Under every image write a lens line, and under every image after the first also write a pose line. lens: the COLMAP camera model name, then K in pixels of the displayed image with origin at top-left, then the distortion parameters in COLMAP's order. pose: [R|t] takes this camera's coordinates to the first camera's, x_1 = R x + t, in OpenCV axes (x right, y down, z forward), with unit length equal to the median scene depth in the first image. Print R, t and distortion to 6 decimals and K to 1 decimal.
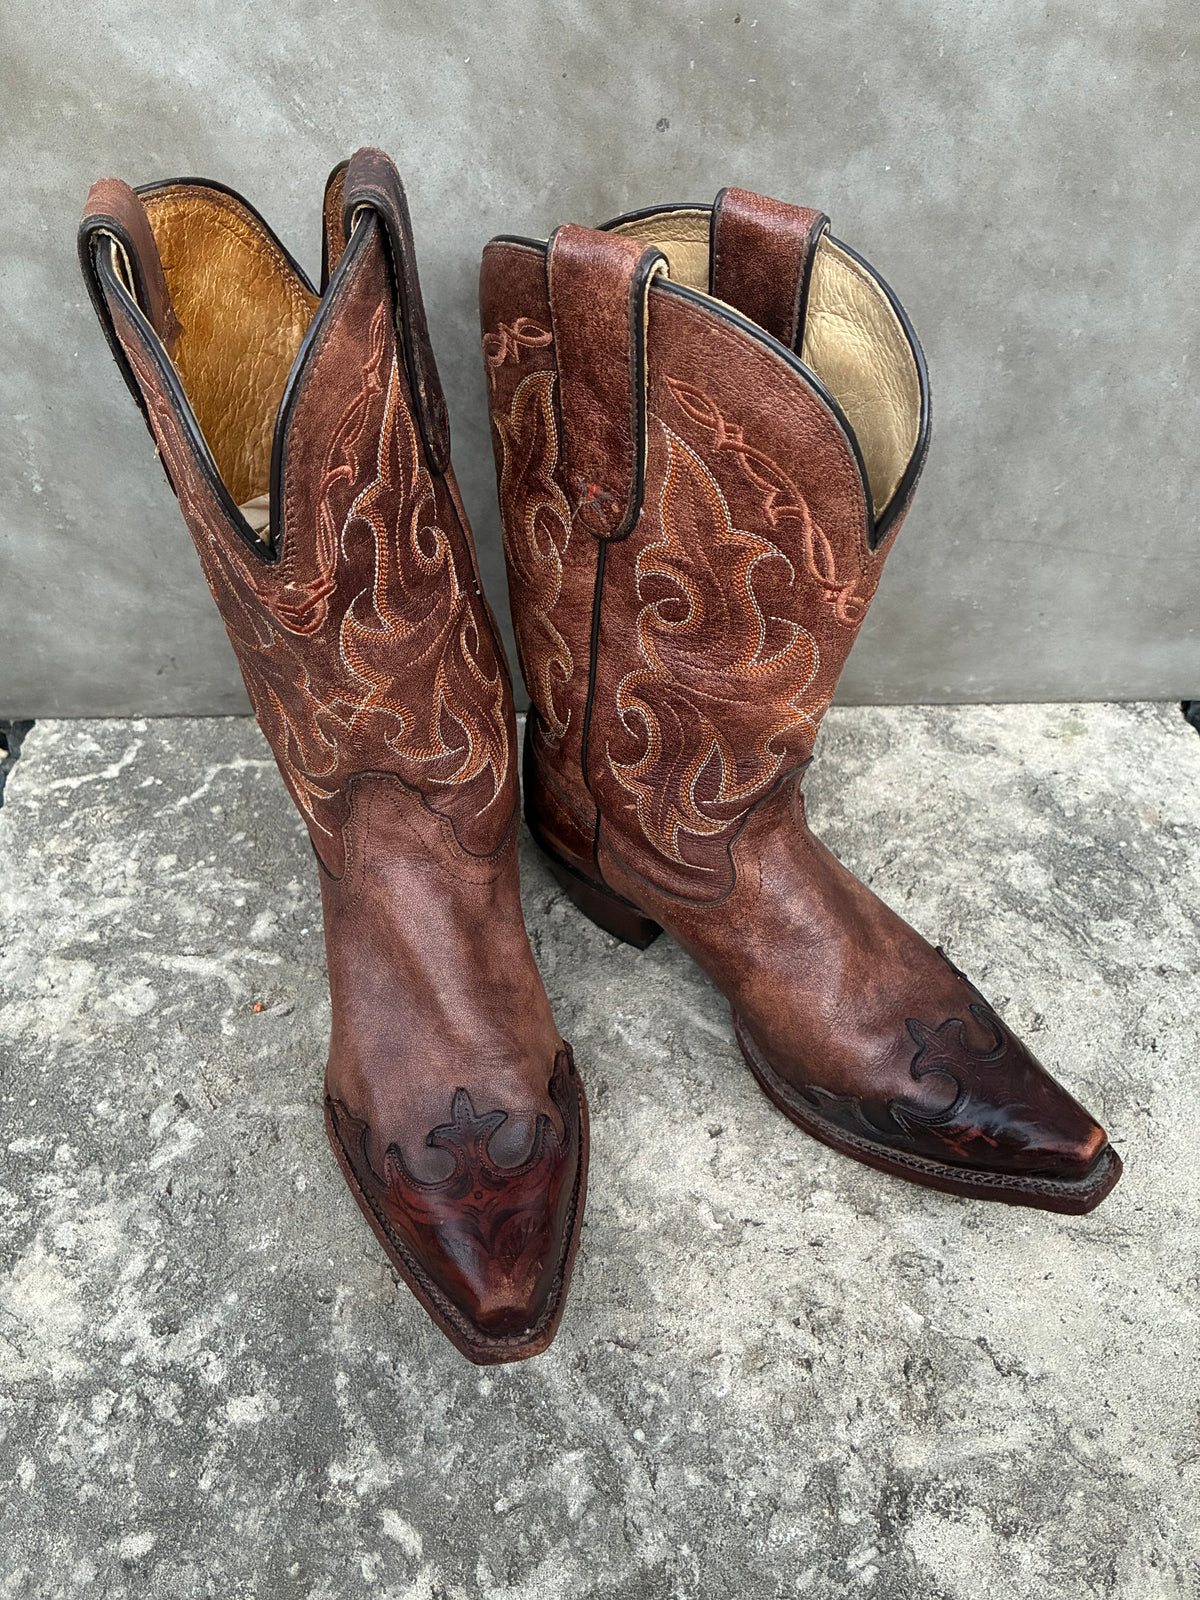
lens RADIAL K [[1220.2, 0, 597.7], [0, 1220.2, 781.6], [0, 0, 1]] dist [0.048253, -0.073105]
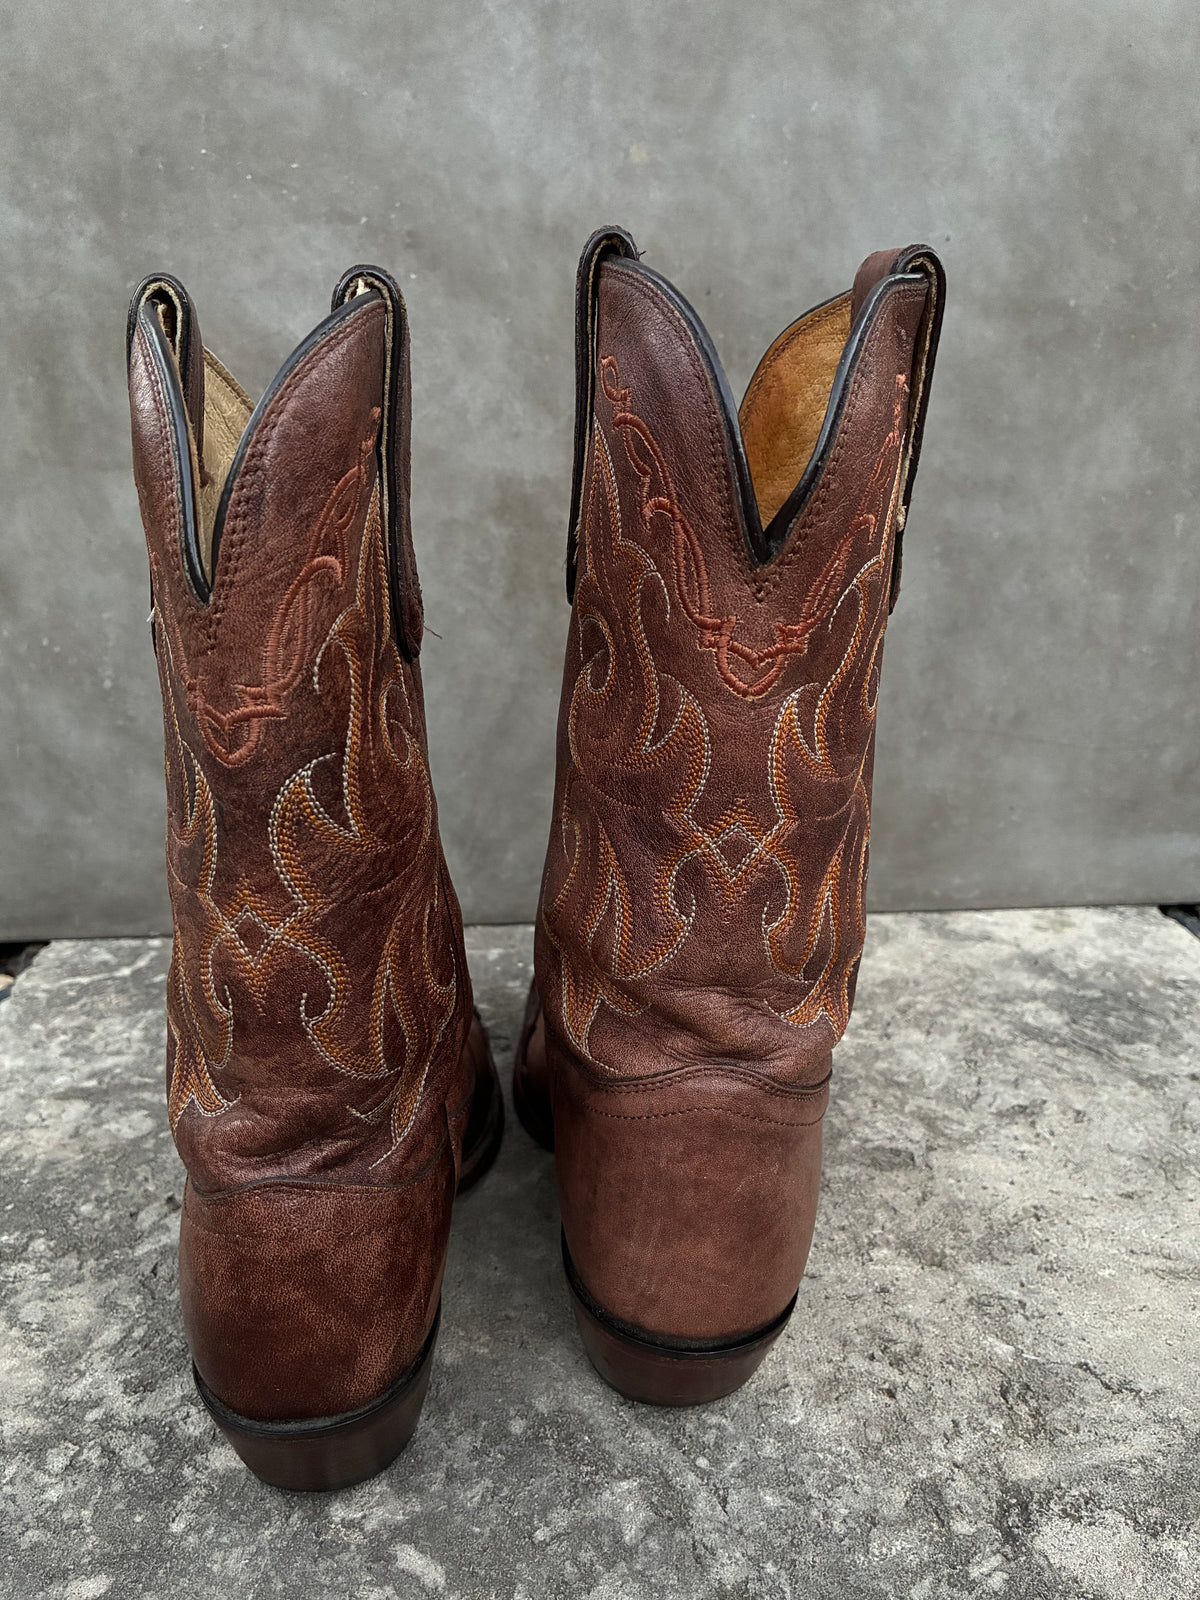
lens RADIAL K [[1220.2, 0, 601.7], [0, 1220.2, 791.8], [0, 0, 1]] dist [0.048253, -0.073105]
pose [[0.999371, -0.011336, 0.033607, -0.052105], [0.025348, 0.891042, -0.453212, 0.450345], [-0.024807, 0.453778, 0.890769, 0.039737]]
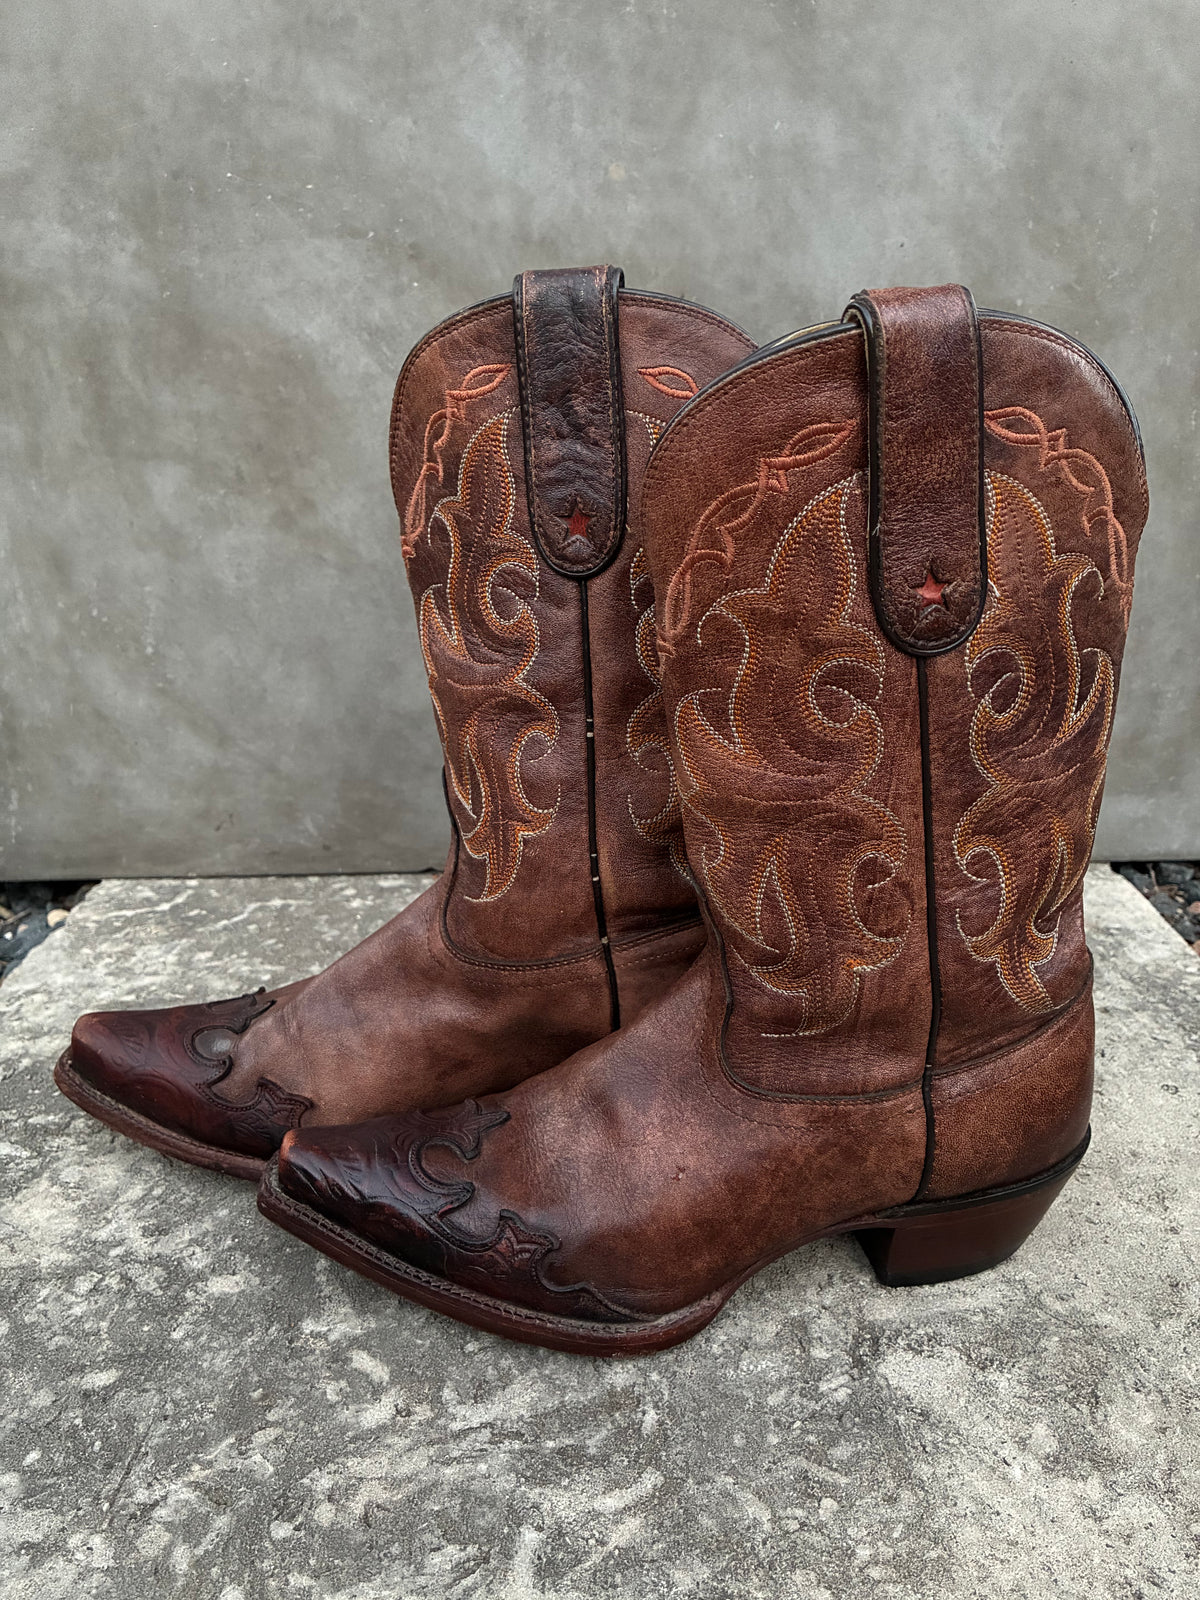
lens RADIAL K [[1220.2, 0, 604.6], [0, 1220.2, 791.8], [0, 0, 1]] dist [0.048253, -0.073105]
pose [[0.999859, -0.001110, -0.016743, 0.040425], [-0.006293, 0.900171, -0.435490, 0.534017], [0.015555, 0.435534, 0.900038, -0.078860]]
